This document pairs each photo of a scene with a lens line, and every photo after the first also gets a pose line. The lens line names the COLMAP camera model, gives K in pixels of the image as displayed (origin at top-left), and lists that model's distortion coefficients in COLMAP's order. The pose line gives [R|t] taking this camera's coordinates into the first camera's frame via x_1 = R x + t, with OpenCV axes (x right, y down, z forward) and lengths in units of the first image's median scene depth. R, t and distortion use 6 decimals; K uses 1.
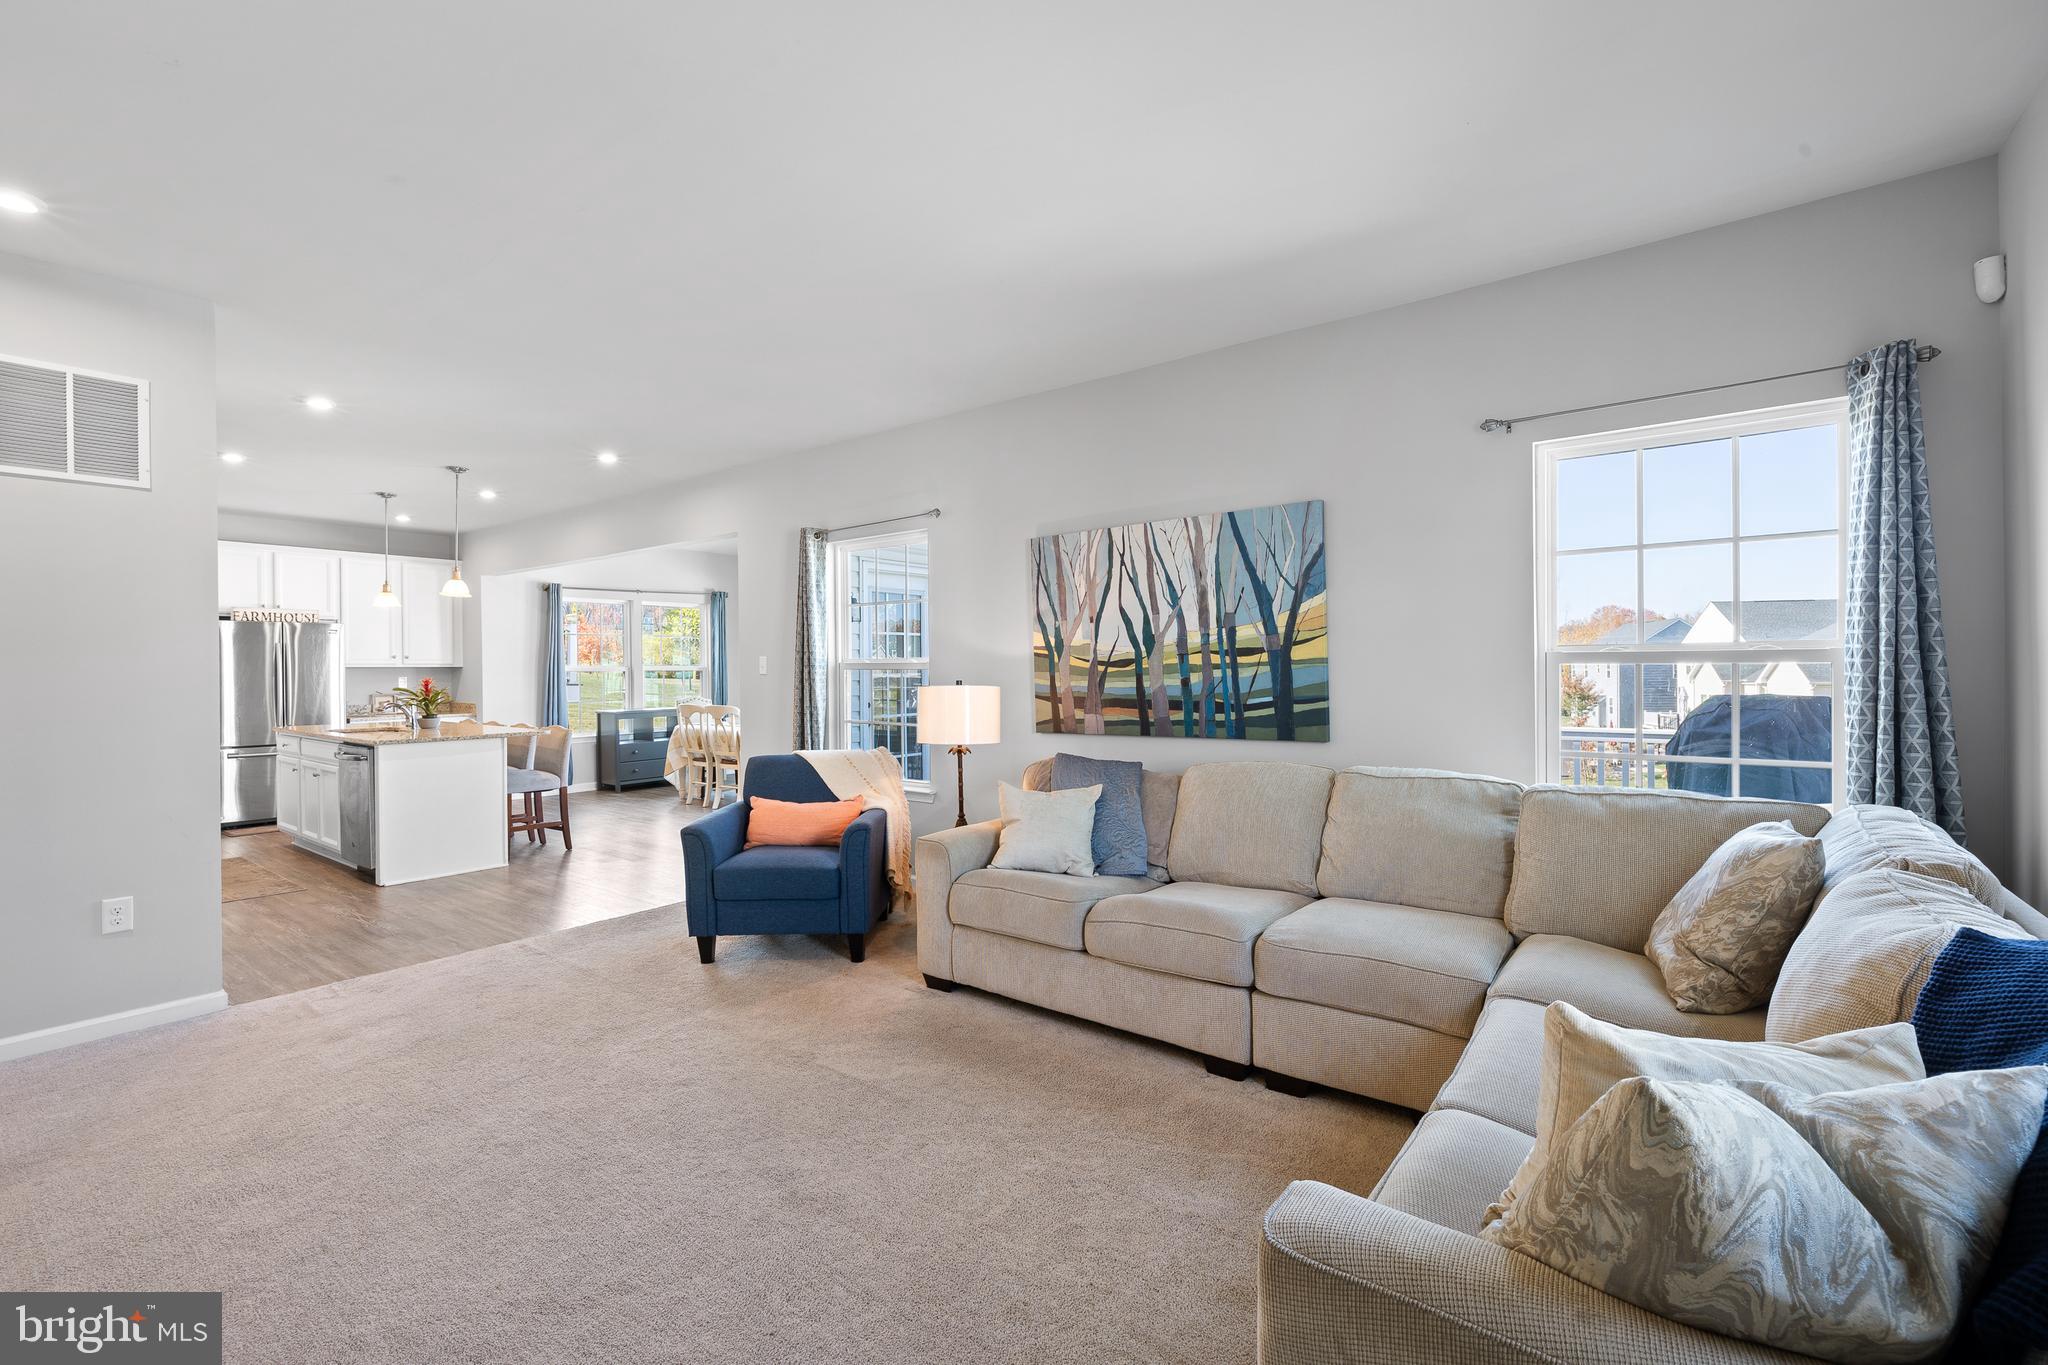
lens RADIAL K [[877.7, 0, 1021.4], [0, 877.7, 676.5], [0, 0, 1]] dist [-0.000866, 0.001972]
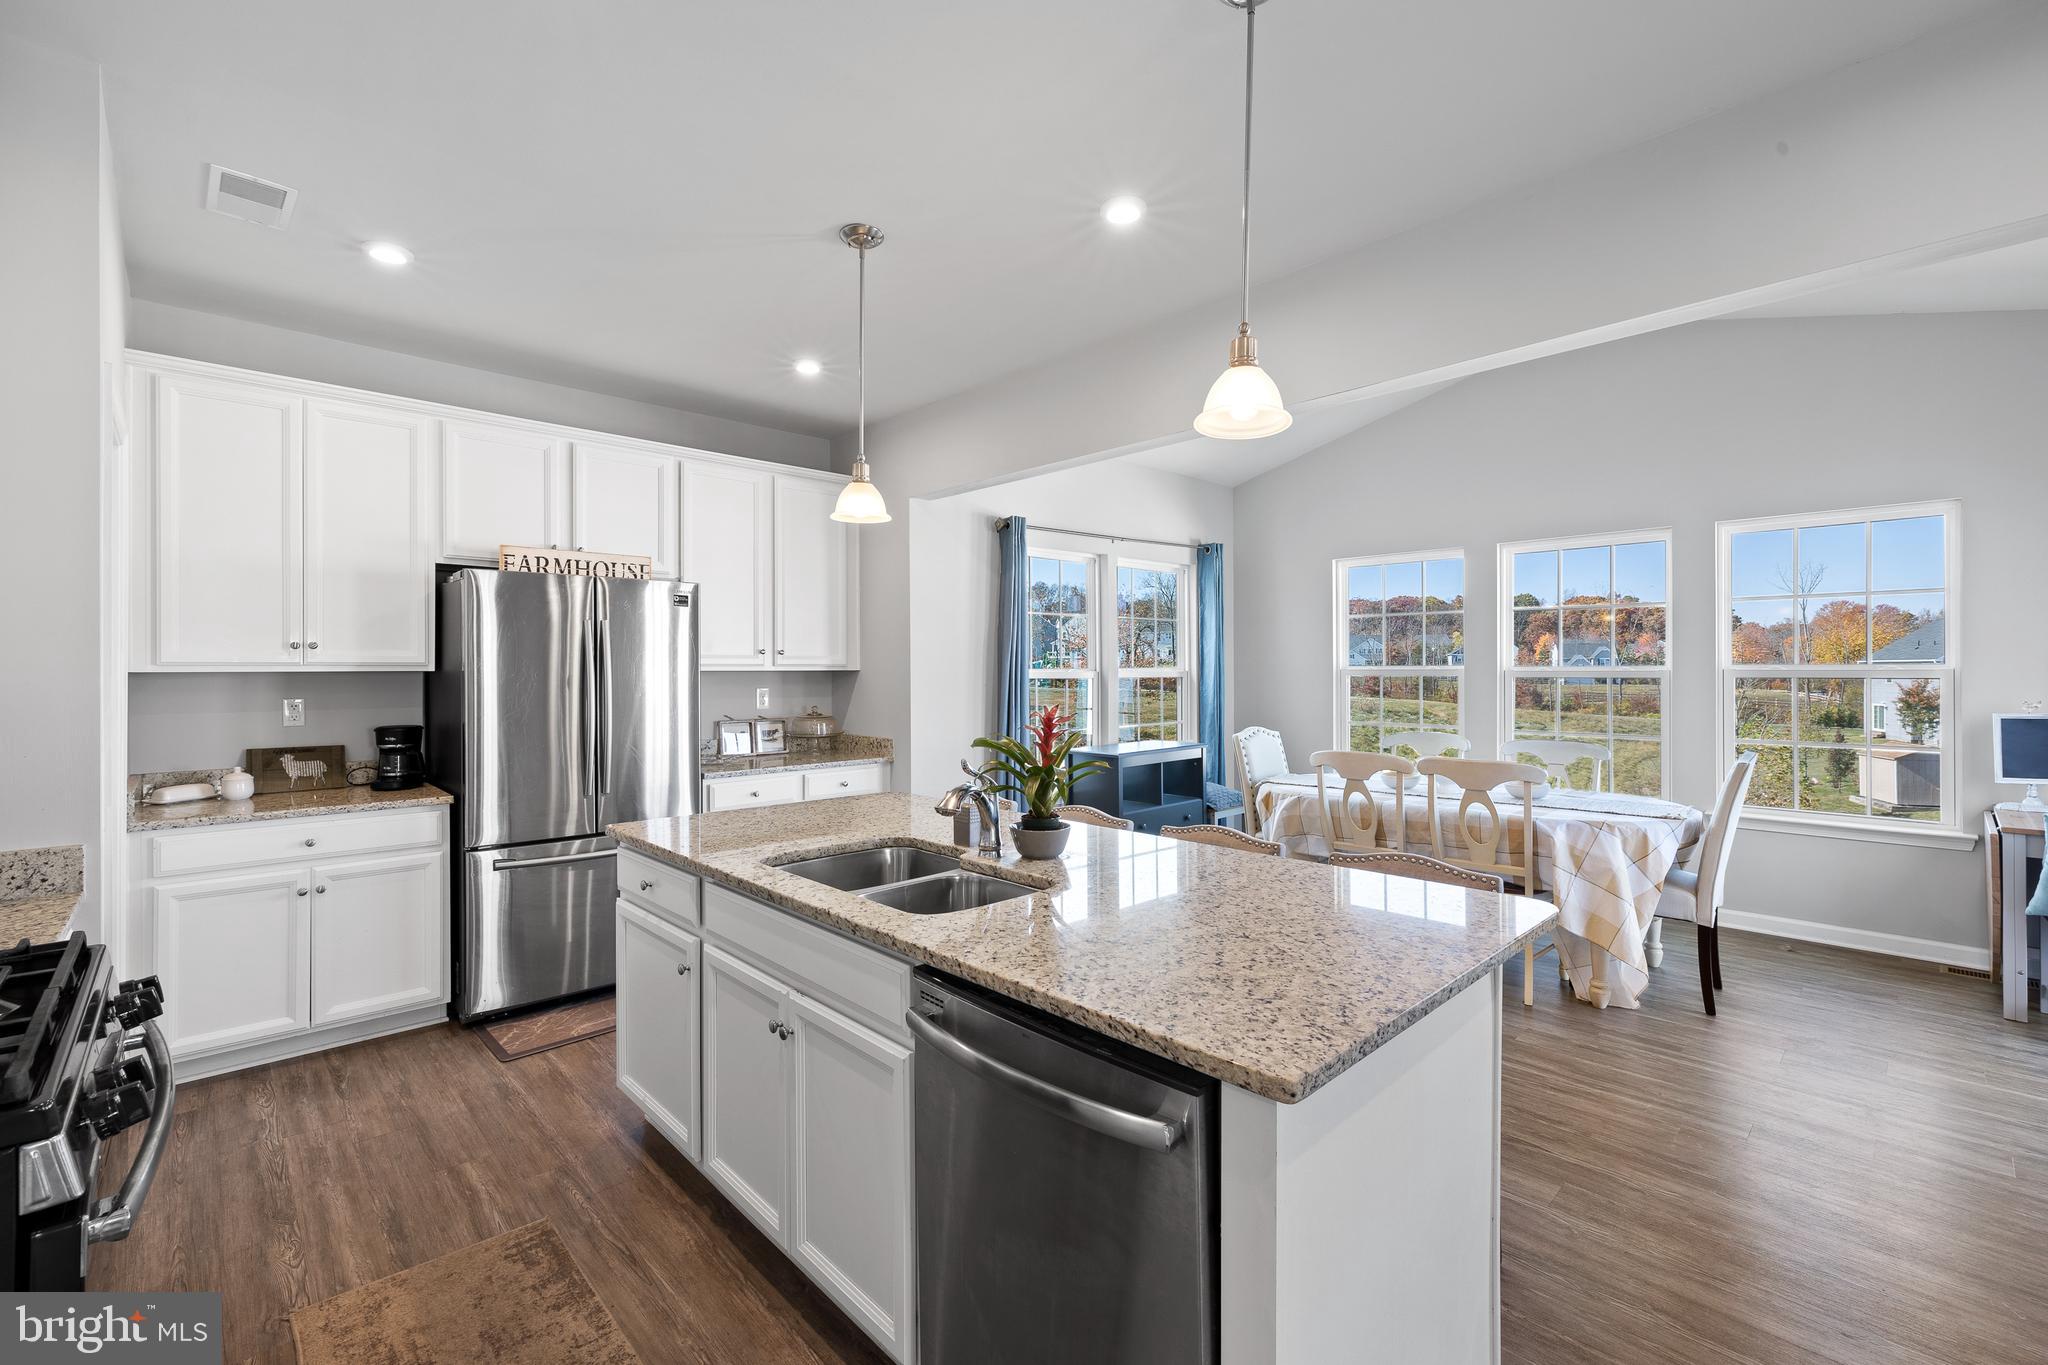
lens RADIAL K [[877.7, 0, 1026.8], [0, 877.7, 669.4], [0, 0, 1]] dist [-0.000866, 0.001972]
pose [[0.987588, 0.000651, -0.157068, -0.466270], [-0.002300, 0.999944, -0.010316, -0.006234], [0.157052, 0.010550, 0.987534, 0.493867]]
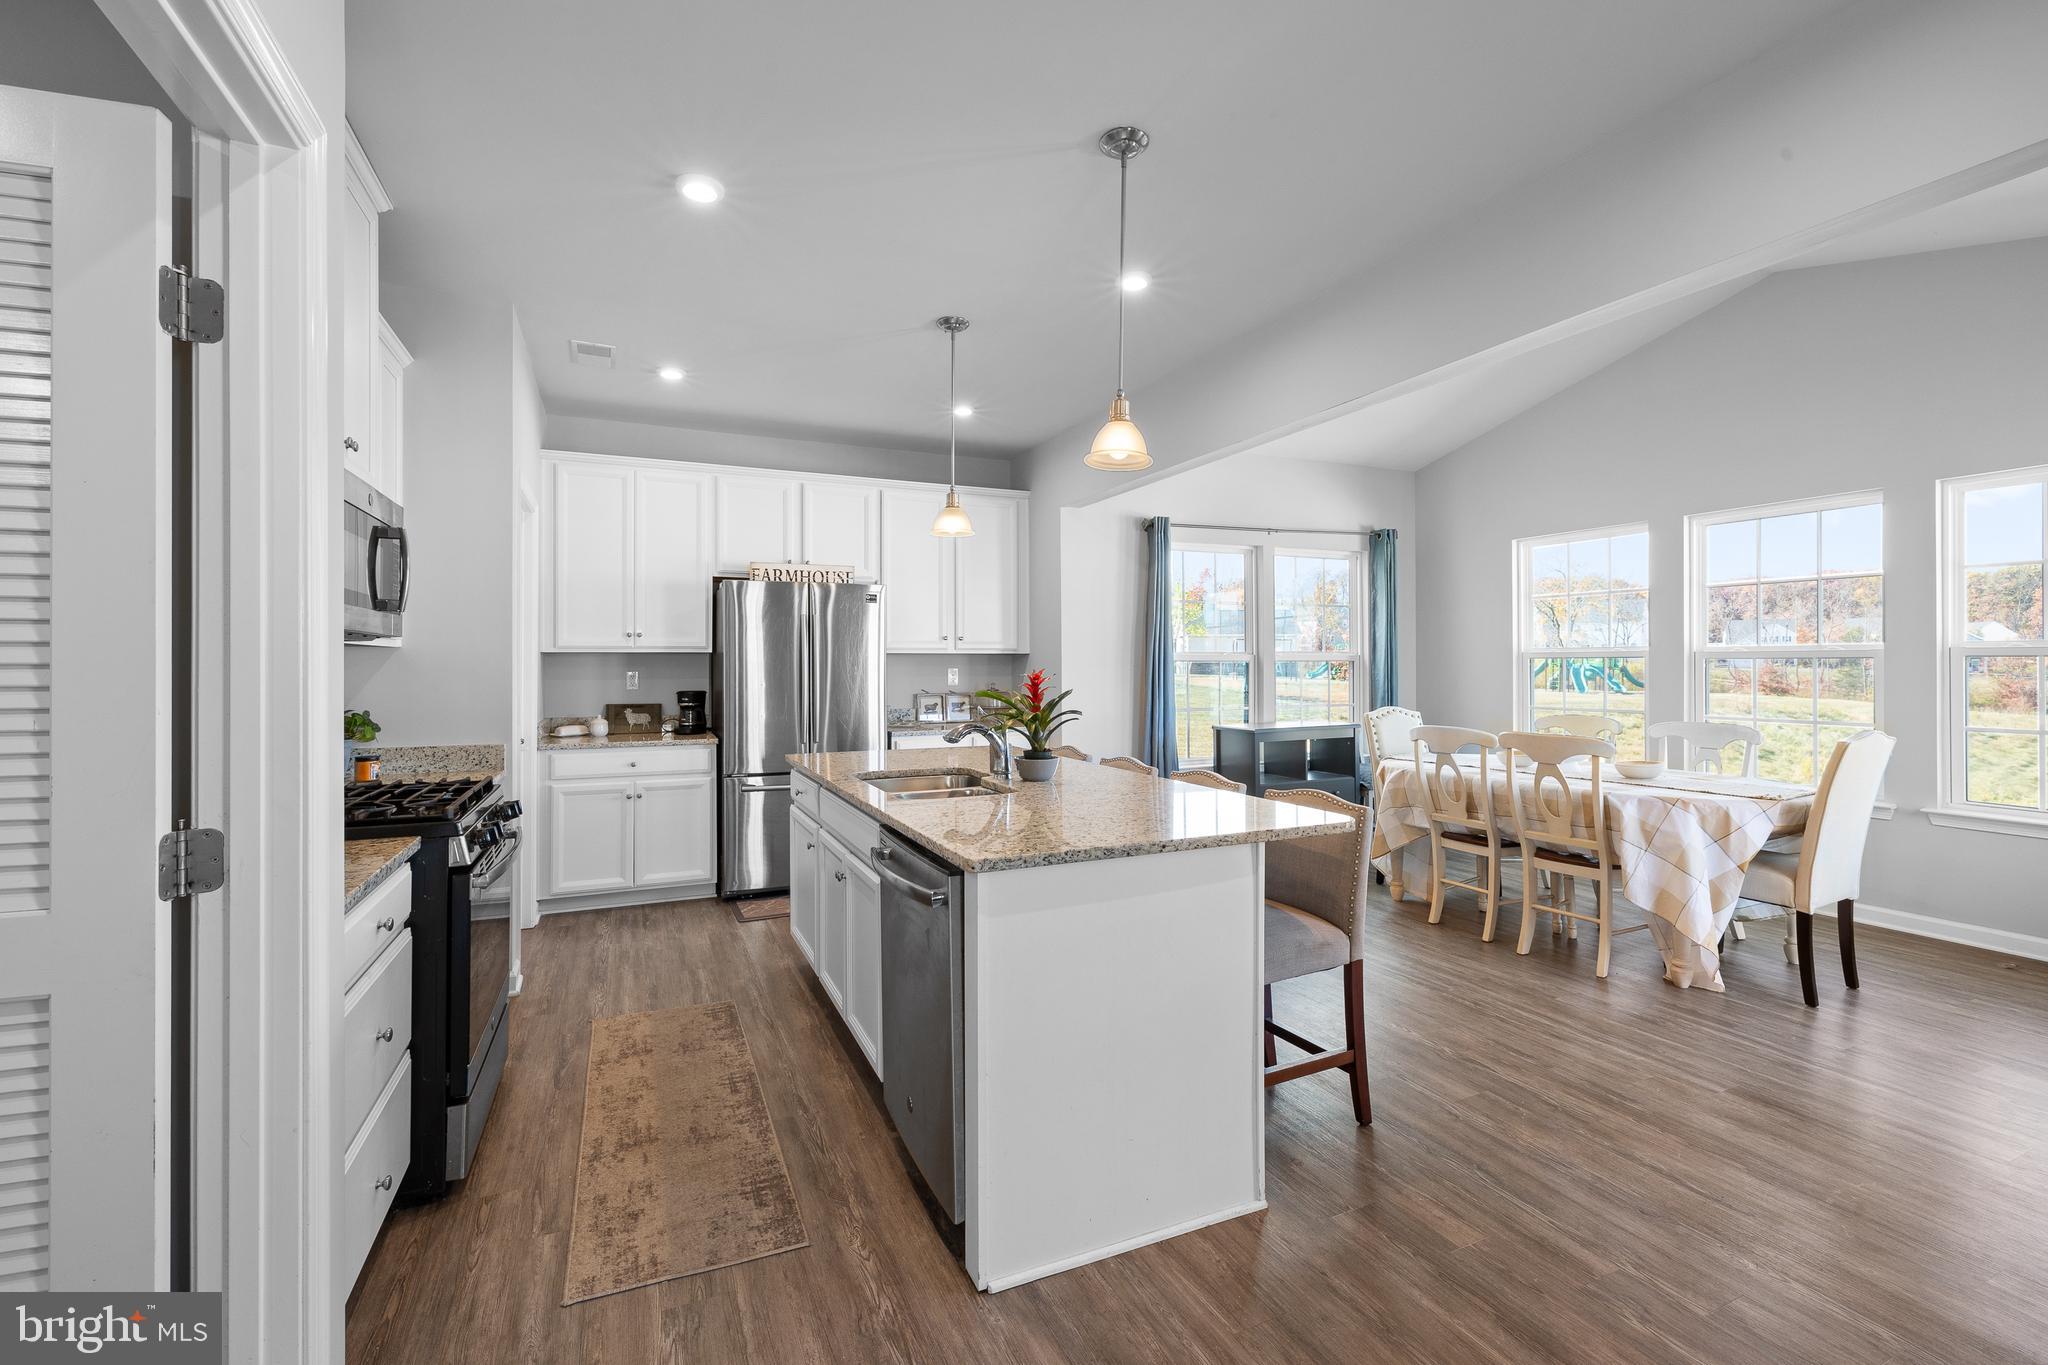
lens RADIAL K [[877.7, 0, 1020.0], [0, 877.7, 661.0], [0, 0, 1]] dist [-0.000866, 0.001972]
pose [[0.879295, -0.000285, -0.476277, -0.345066], [-0.005552, 0.999926, -0.010849, 0.002006], [0.476244, 0.012183, 0.879229, 0.439551]]
